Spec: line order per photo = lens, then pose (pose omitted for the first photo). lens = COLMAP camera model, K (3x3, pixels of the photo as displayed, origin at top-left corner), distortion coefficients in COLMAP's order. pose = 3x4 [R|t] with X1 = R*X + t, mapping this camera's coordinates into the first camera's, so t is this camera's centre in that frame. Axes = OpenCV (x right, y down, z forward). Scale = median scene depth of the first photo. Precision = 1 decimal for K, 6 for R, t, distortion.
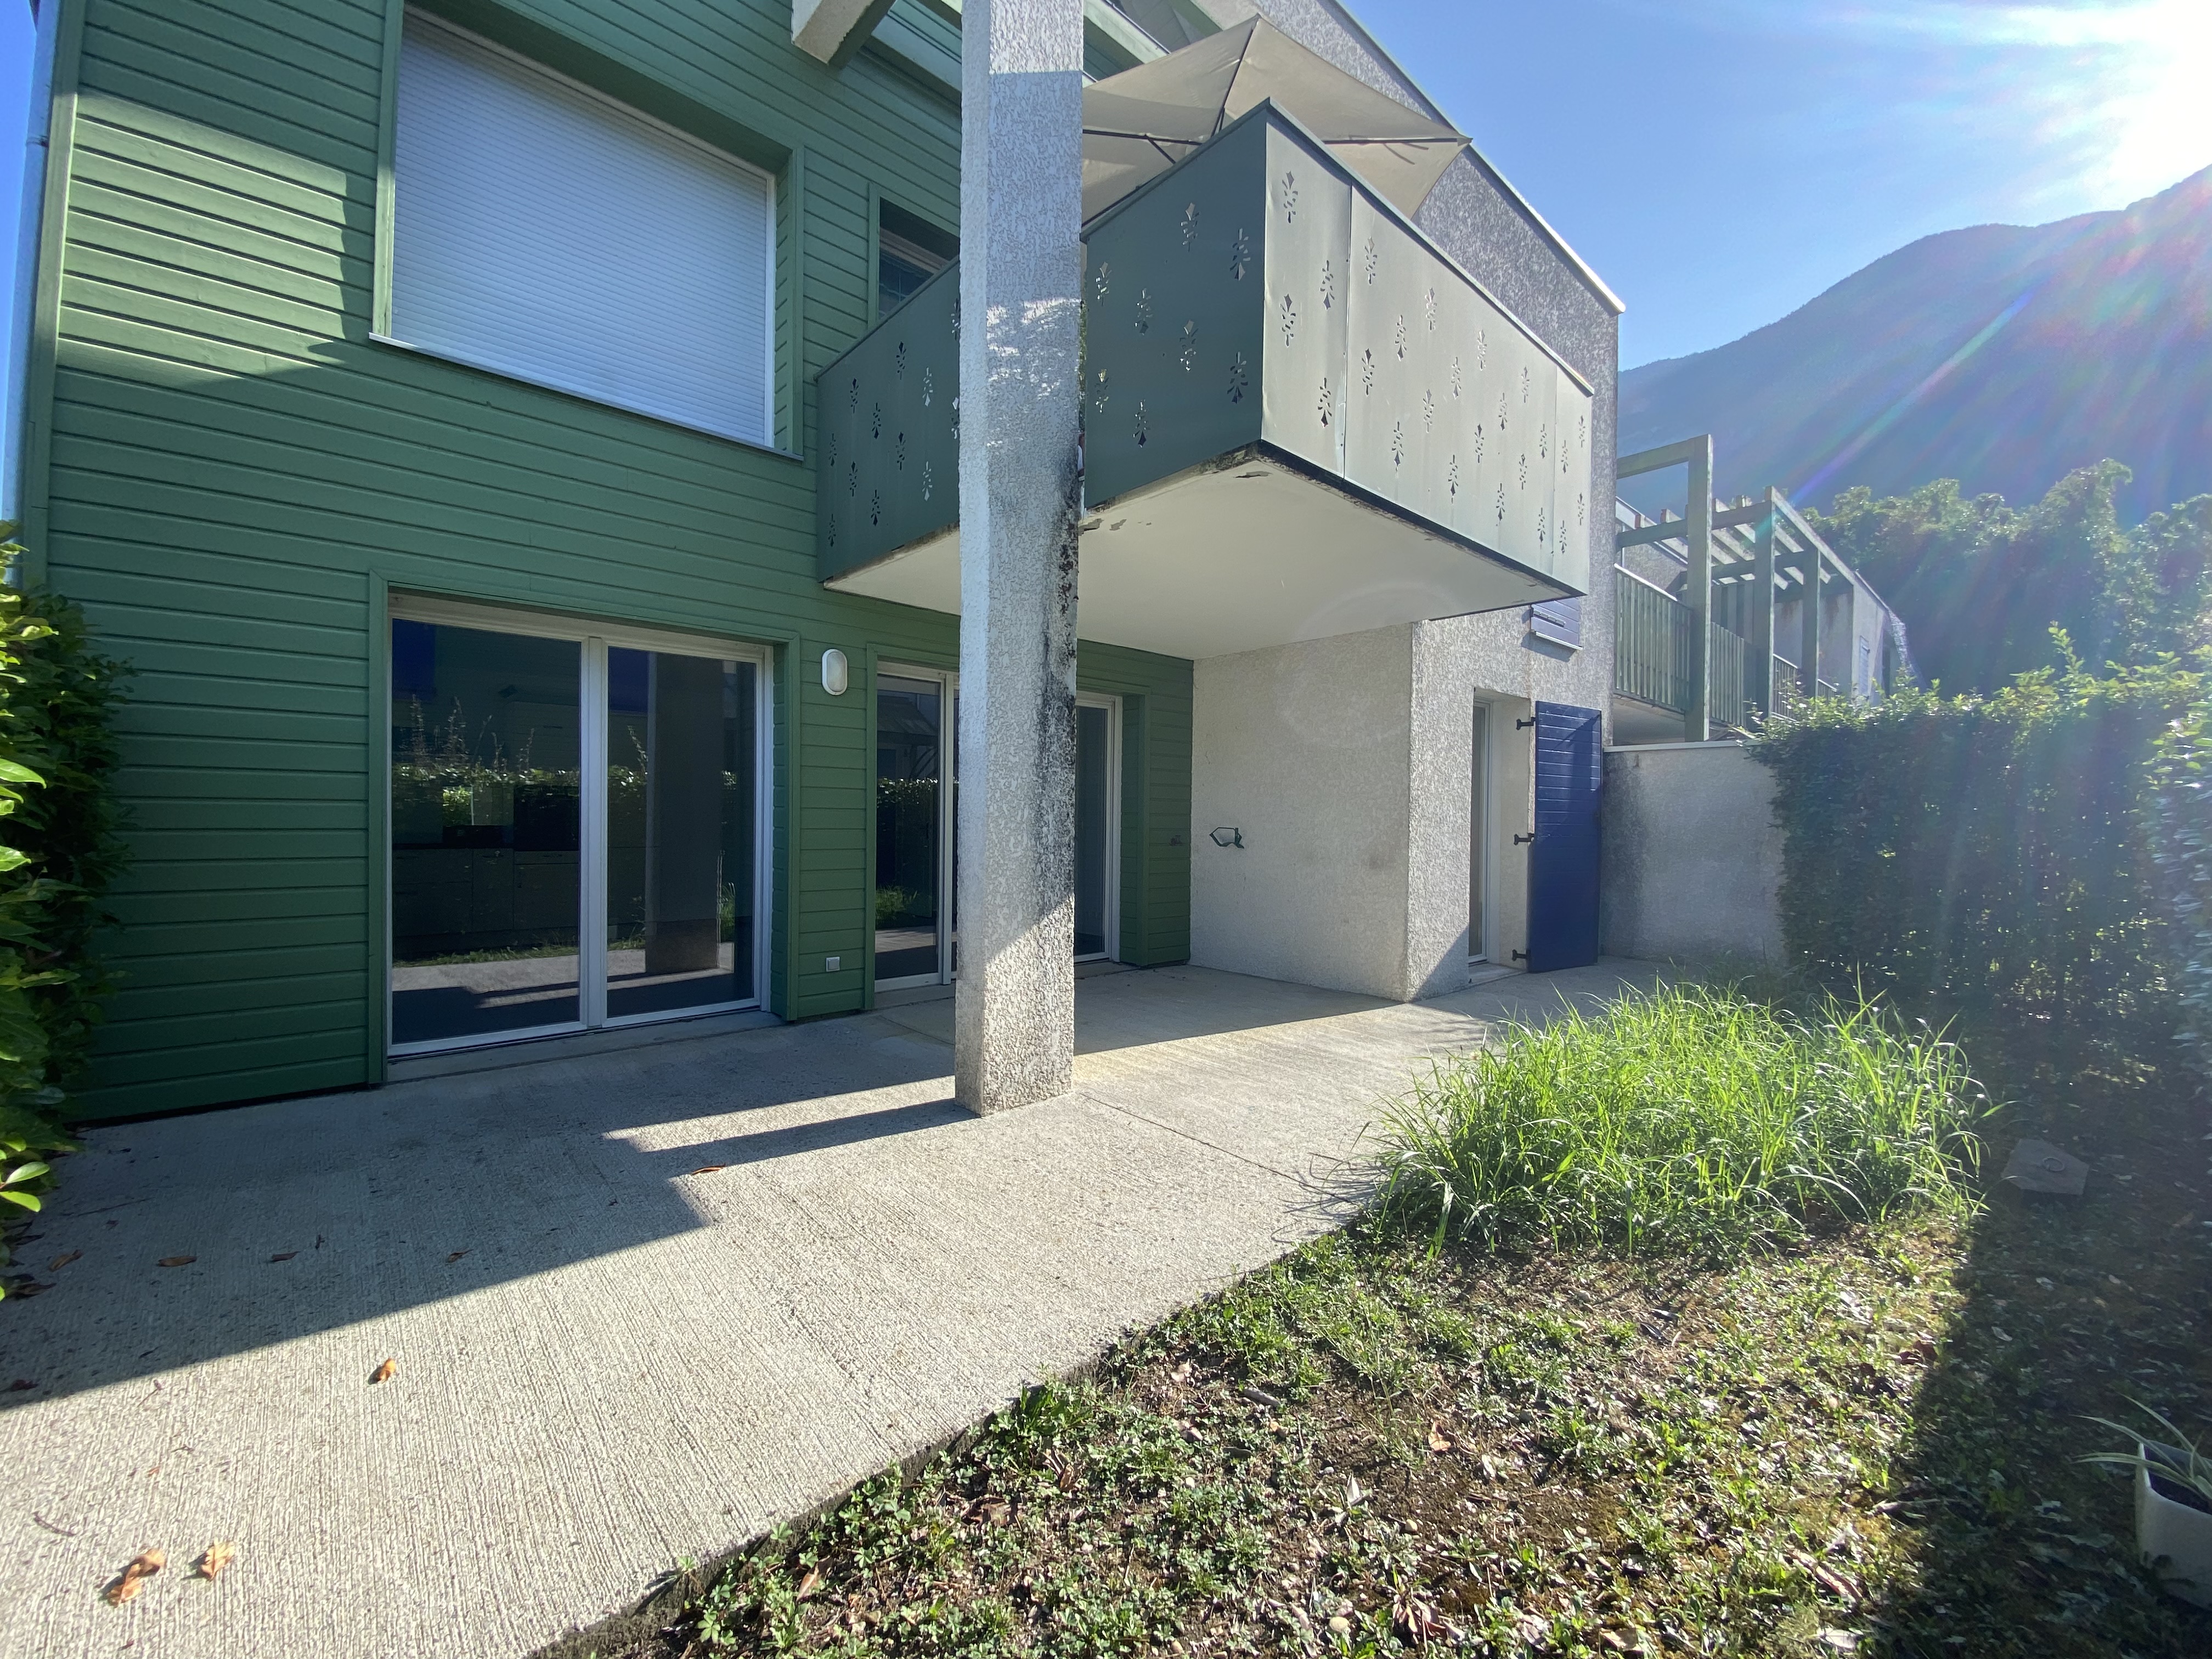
lens RADIAL K [[892.9, 0, 1106.8], [0, 892.9, 830.1], [0, 0, 1]] dist [-0.014034, -0.000263]
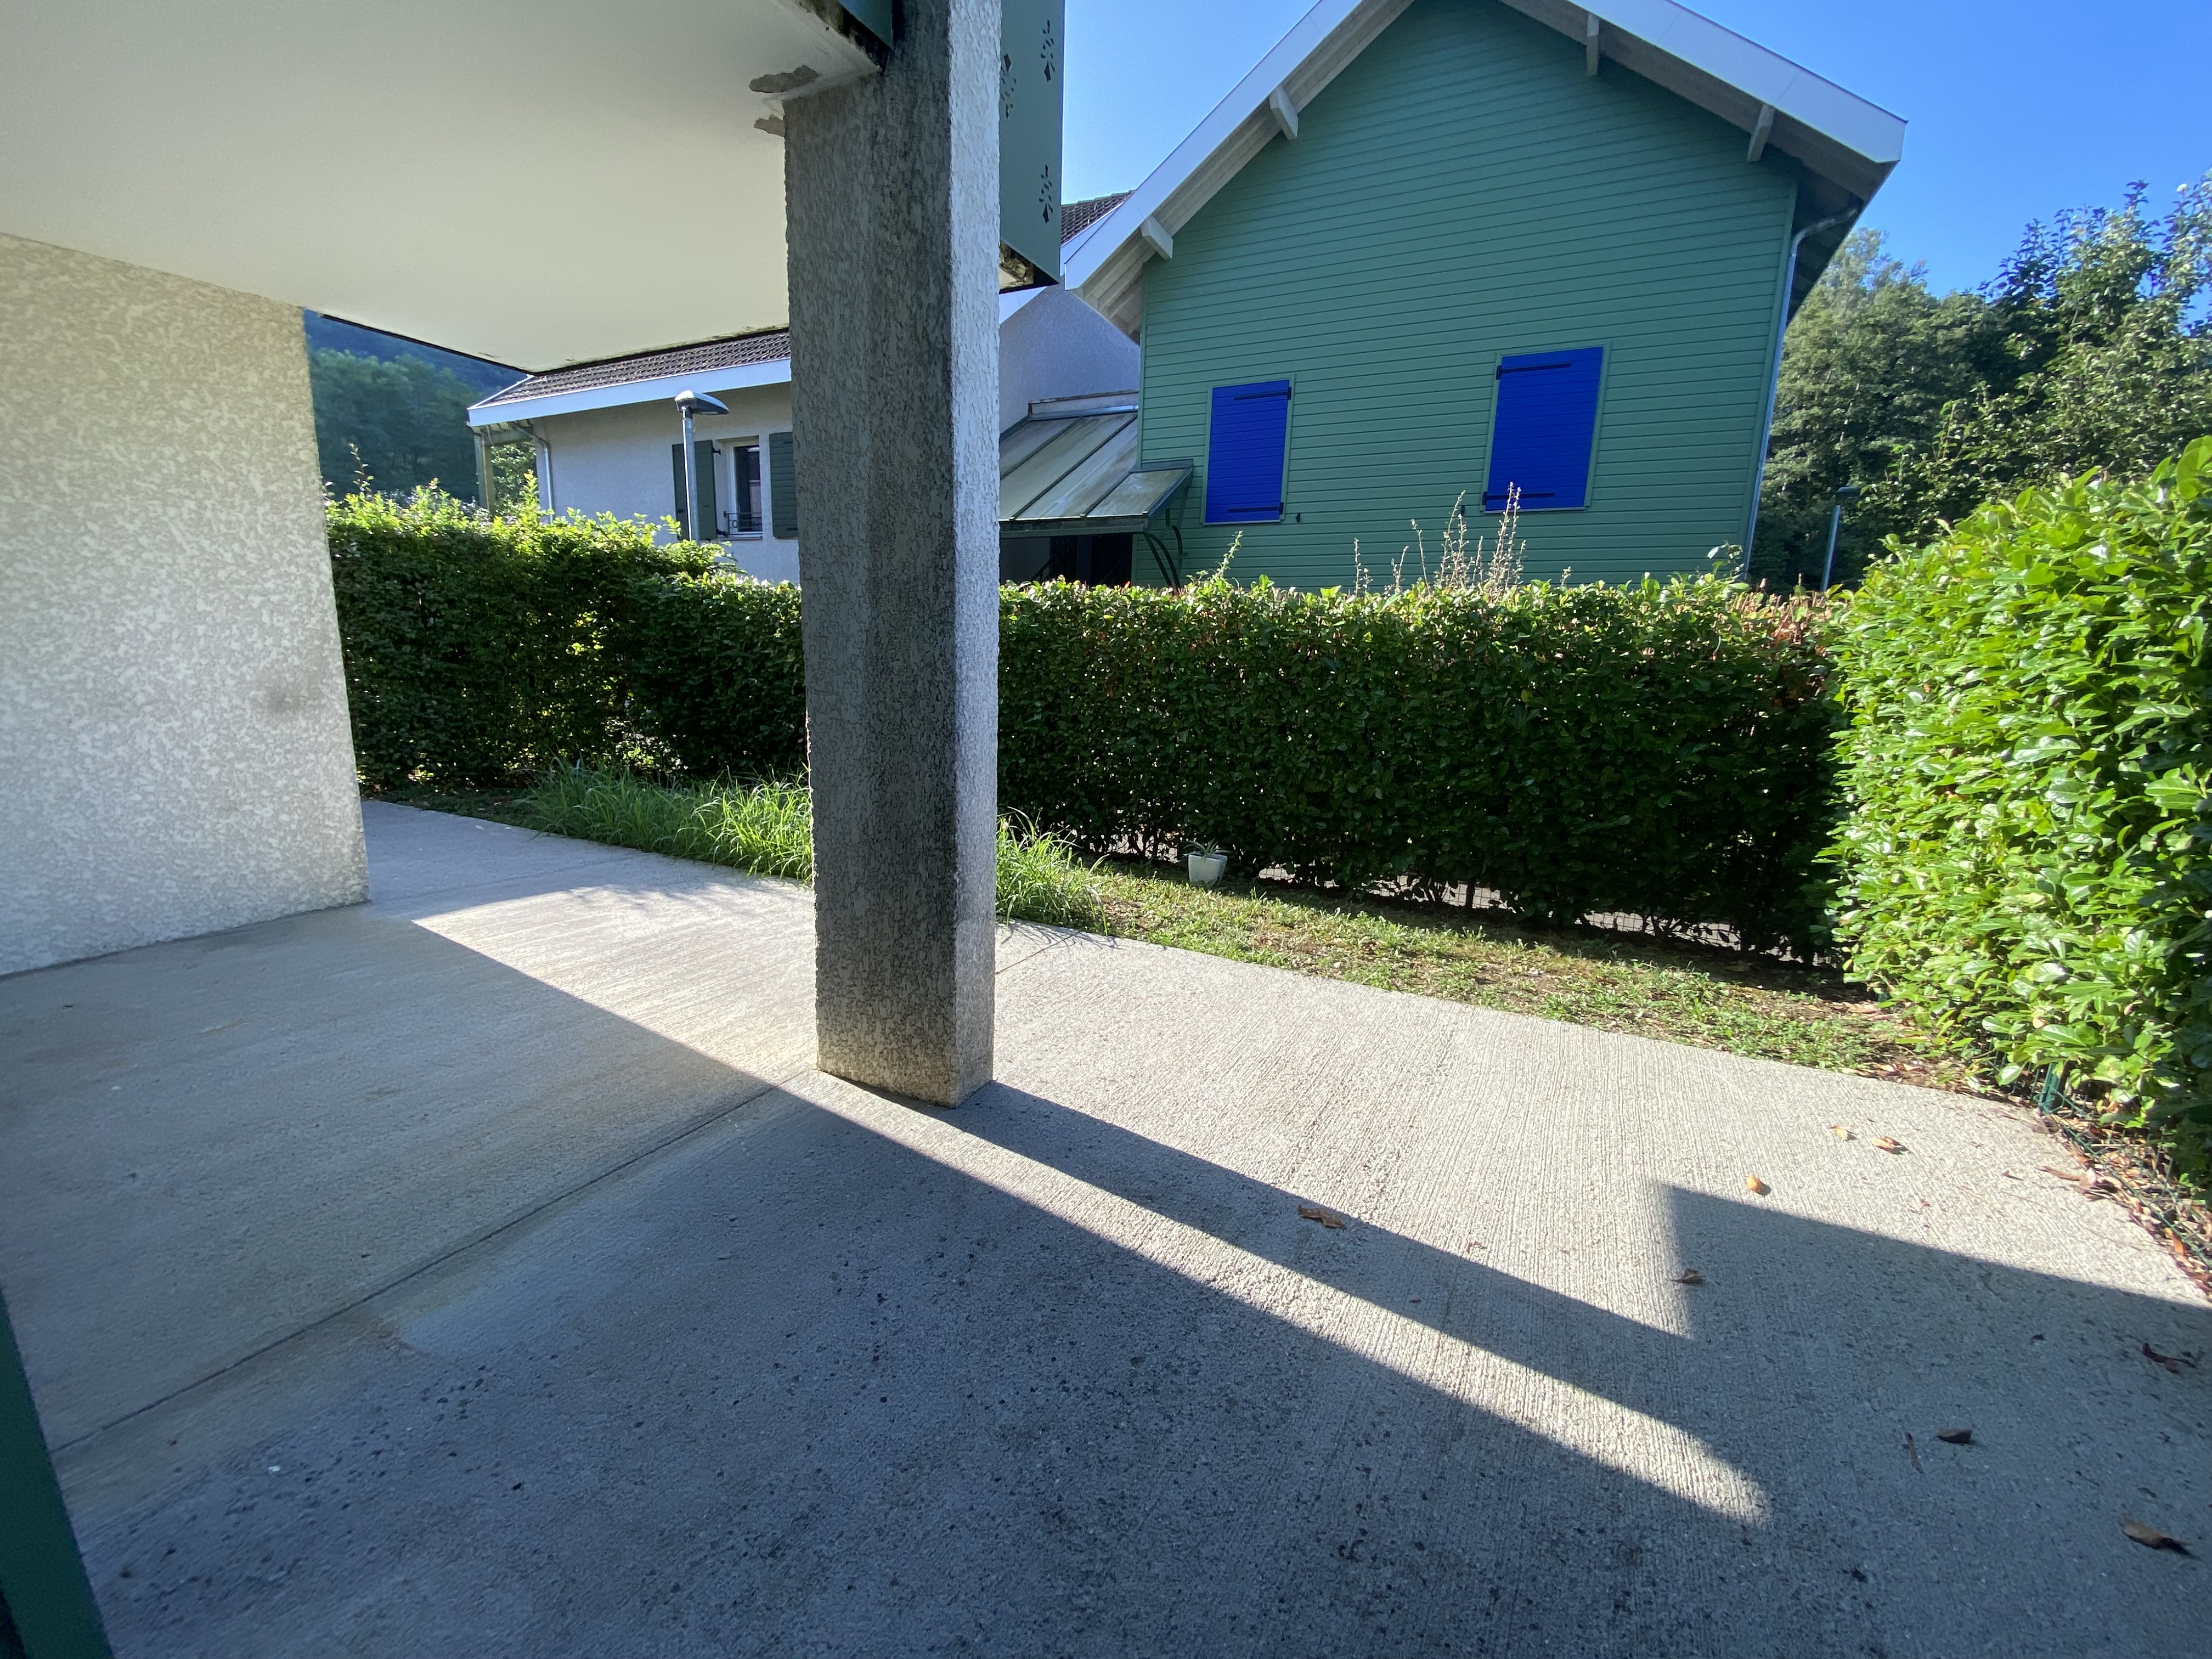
lens RADIAL K [[892.9, 0, 1108.6], [0, 892.9, 827.9], [0, 0, 1]] dist [-0.014034, -0.000263]
pose [[-0.363491, -0.207132, 0.908279, -0.611194], [-0.027622, 0.976937, 0.211735, -0.029286], [-0.931188, 0.051875, -0.360829, 0.896043]]
